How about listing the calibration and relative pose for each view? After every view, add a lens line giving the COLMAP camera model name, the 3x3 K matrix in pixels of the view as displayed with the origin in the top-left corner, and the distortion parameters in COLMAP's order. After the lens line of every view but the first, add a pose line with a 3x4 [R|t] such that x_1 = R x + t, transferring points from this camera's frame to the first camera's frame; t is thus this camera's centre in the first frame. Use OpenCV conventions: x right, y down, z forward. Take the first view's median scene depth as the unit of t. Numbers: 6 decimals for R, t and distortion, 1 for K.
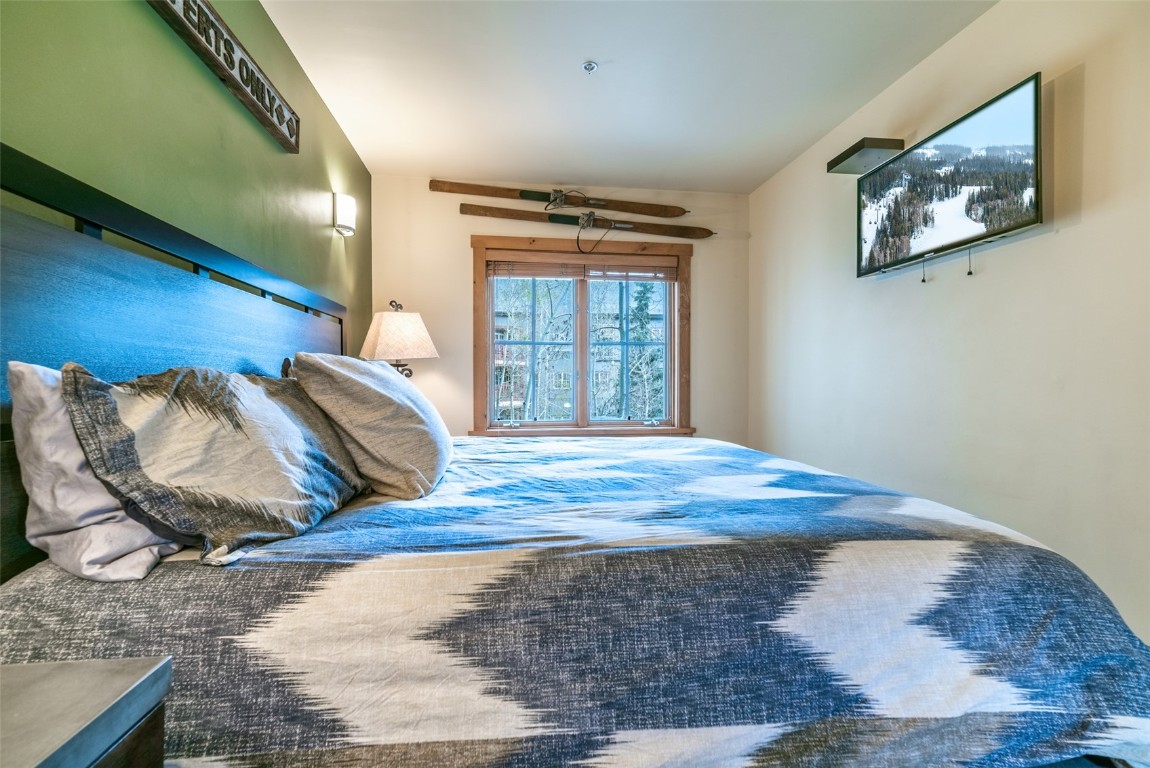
lens RADIAL K [[535.9, 0, 609.0], [0, 535.9, 379.6], [0, 0, 1]] dist [0.008931, 0.000802]
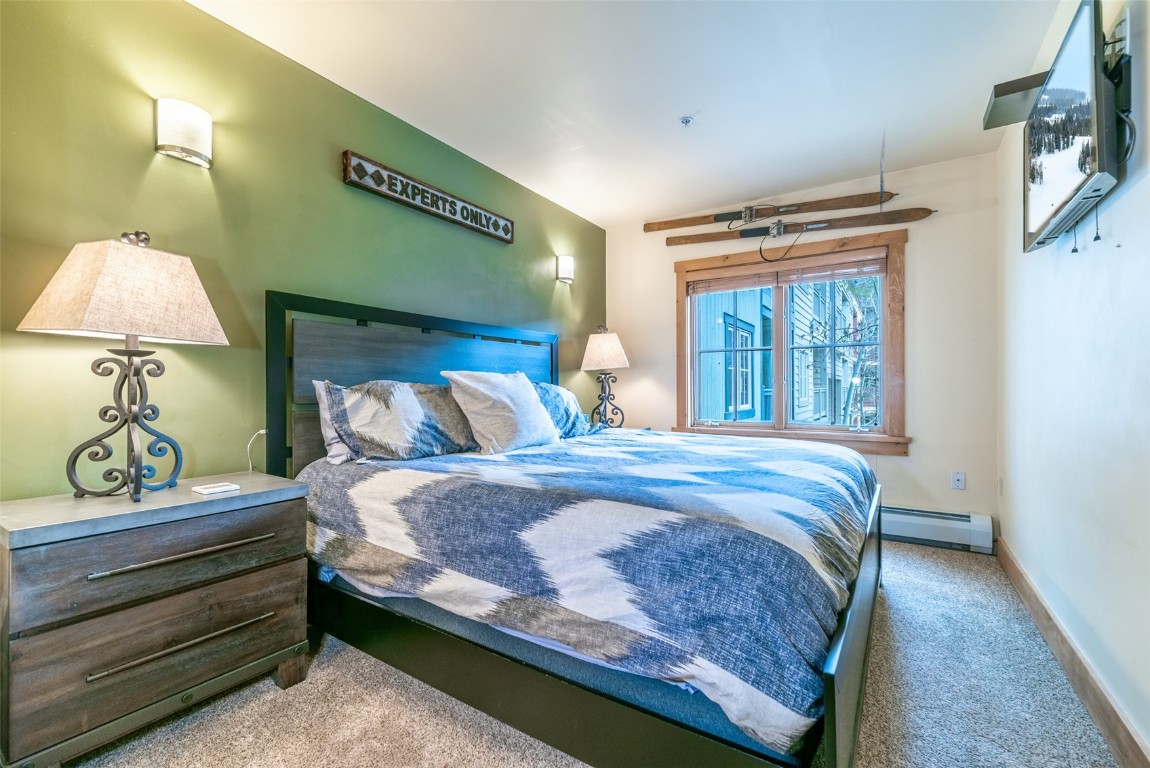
lens RADIAL K [[535.9, 0, 567.2], [0, 535.9, 371.6], [0, 0, 1]] dist [0.008931, 0.000802]
pose [[0.728780, -0.021320, -0.684415, 0.936845], [0.007018, 0.999695, -0.023668, -0.001874], [0.684711, 0.012446, 0.728708, -0.064203]]
